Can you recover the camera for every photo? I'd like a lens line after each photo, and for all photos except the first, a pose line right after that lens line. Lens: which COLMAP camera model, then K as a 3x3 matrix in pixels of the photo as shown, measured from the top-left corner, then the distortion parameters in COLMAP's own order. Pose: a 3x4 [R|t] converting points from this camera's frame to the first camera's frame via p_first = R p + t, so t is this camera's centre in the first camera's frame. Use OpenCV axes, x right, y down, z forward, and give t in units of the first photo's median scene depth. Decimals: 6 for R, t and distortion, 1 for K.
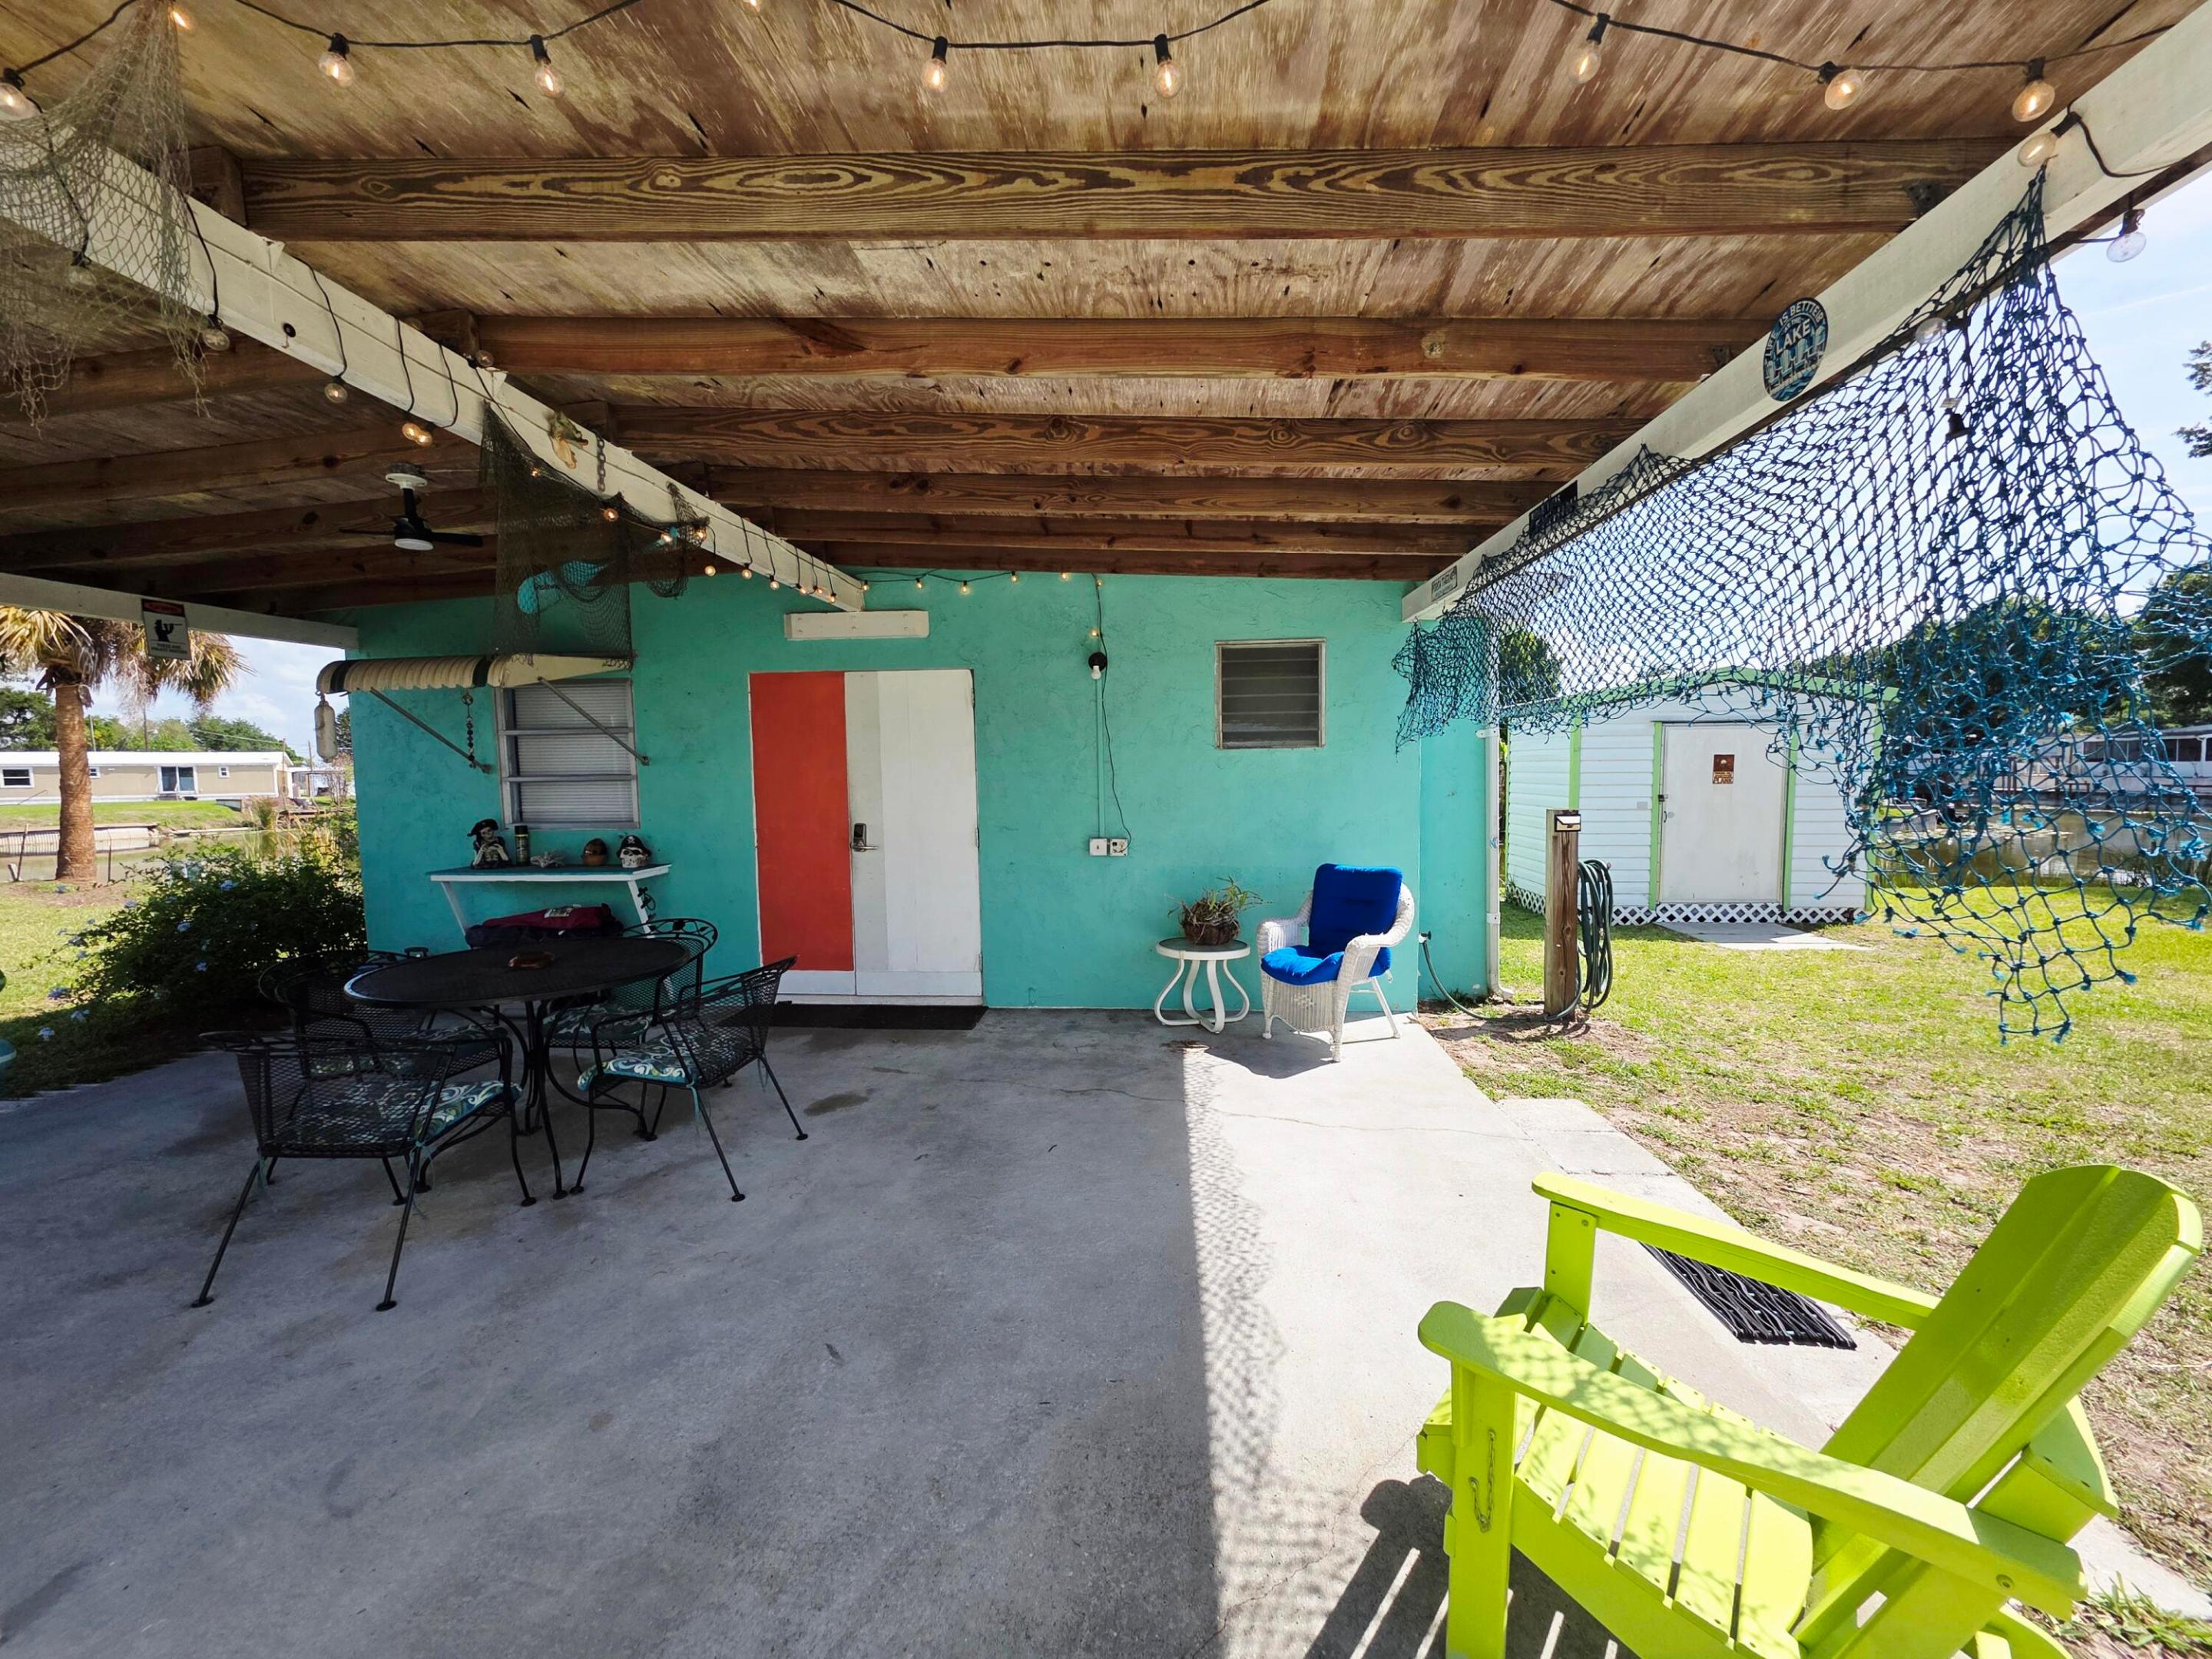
lens RADIAL K [[879.2, 0, 1121.8], [0, 879.2, 839.1], [0, 0, 1]] dist [0.002313, 0.000634]
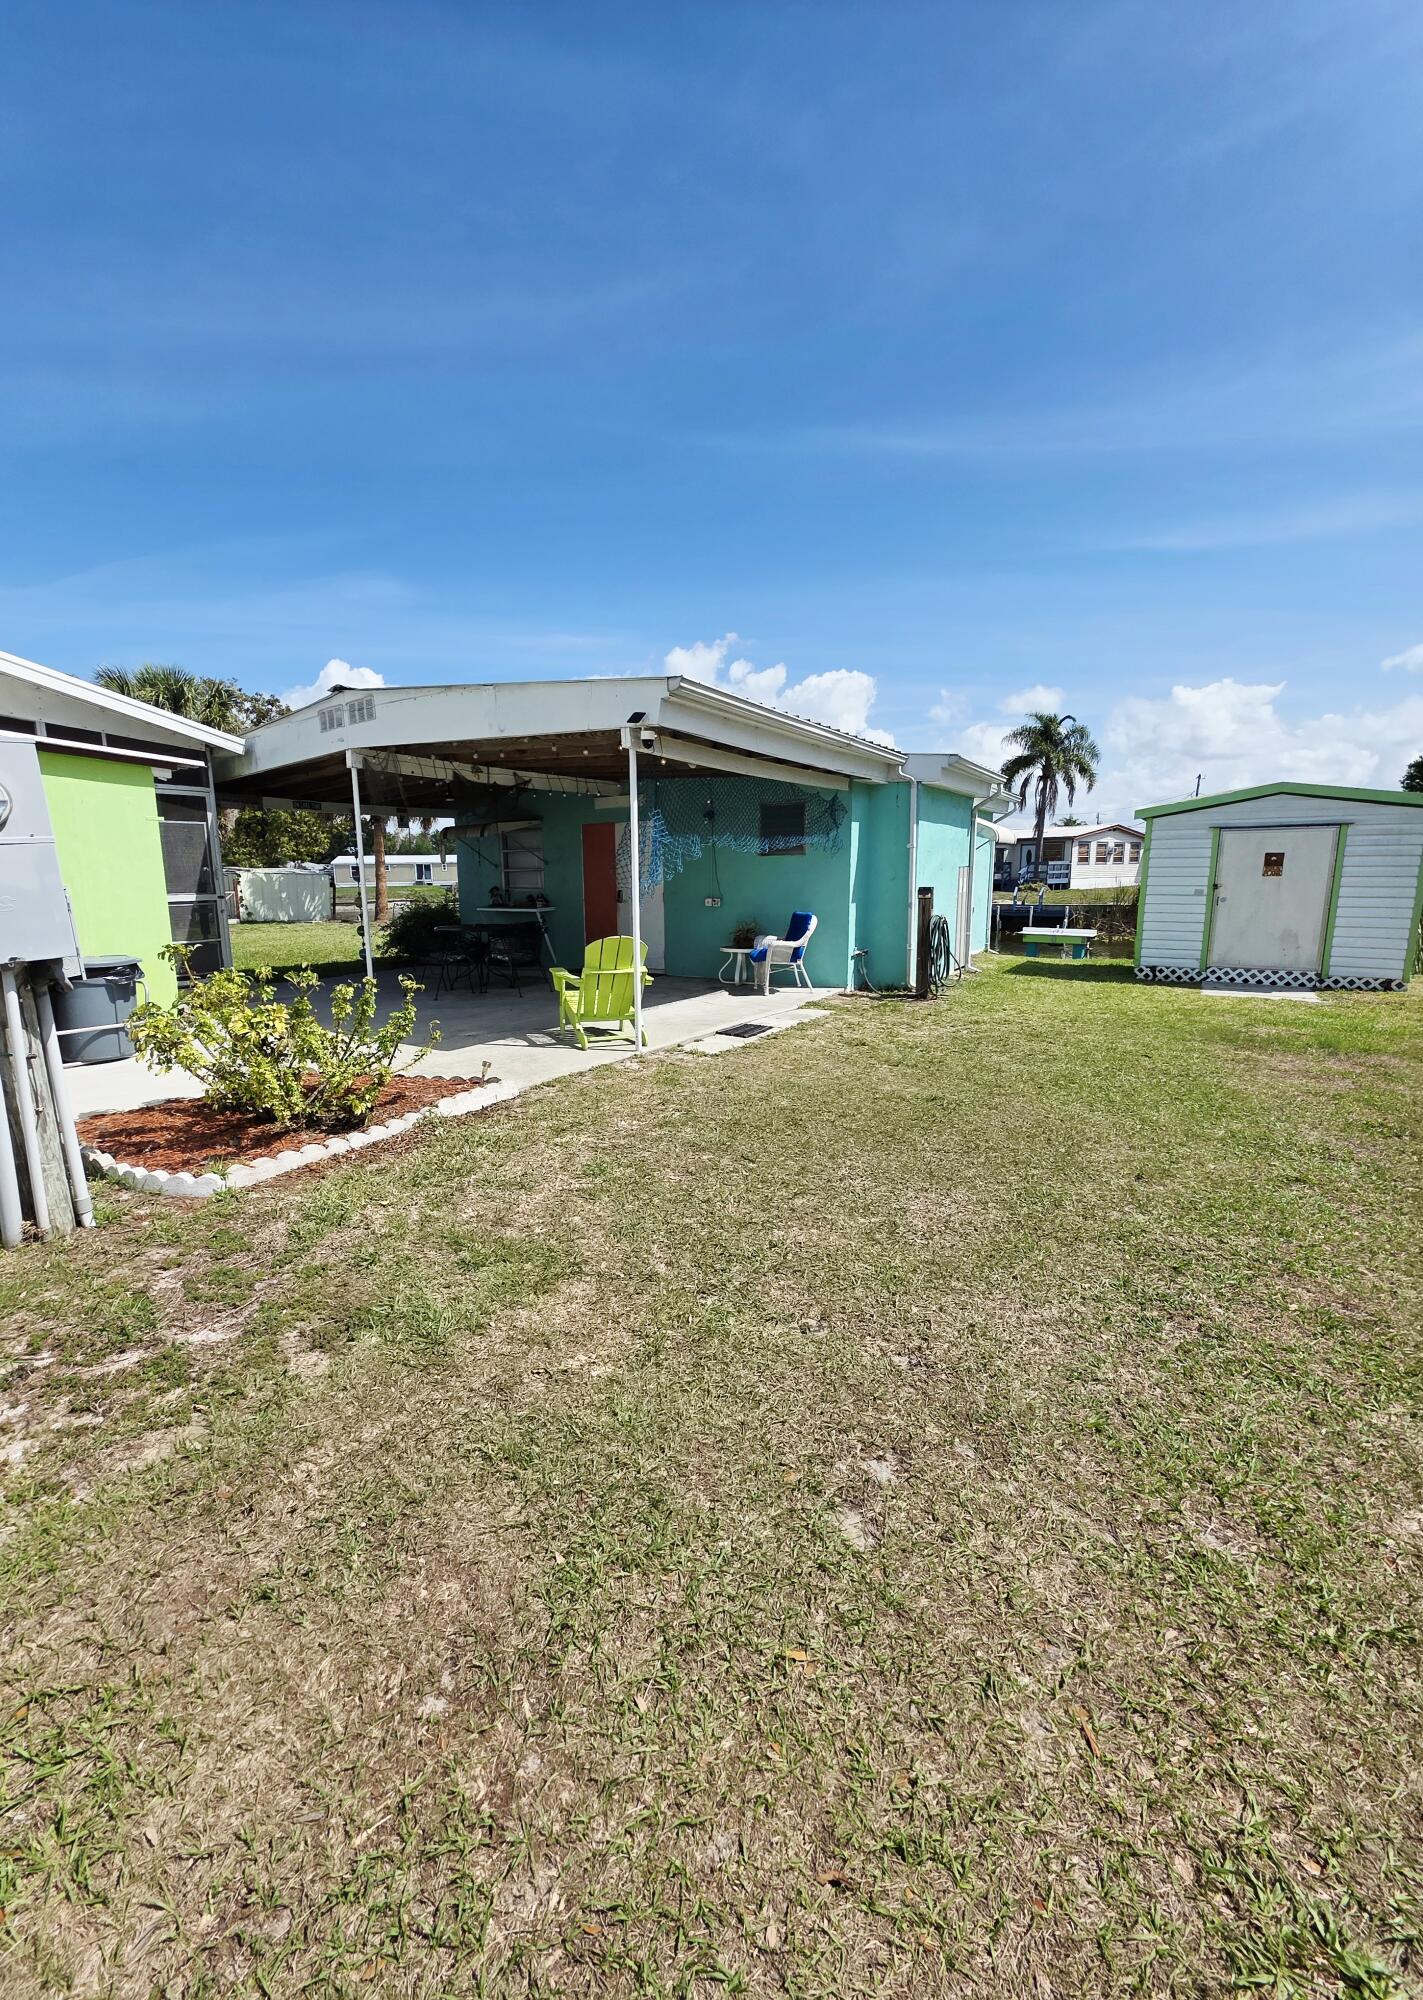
lens RADIAL K [[774.3, 0, 692.1], [0, 774.3, 1003.1], [0, 0, 1]] dist [0.001812, 0.000072]
pose [[0.881649, 0.081008, -0.464900, 0.484350], [-0.035412, 0.993735, 0.106001, 0.031973], [0.470575, -0.076992, 0.878995, -0.410011]]
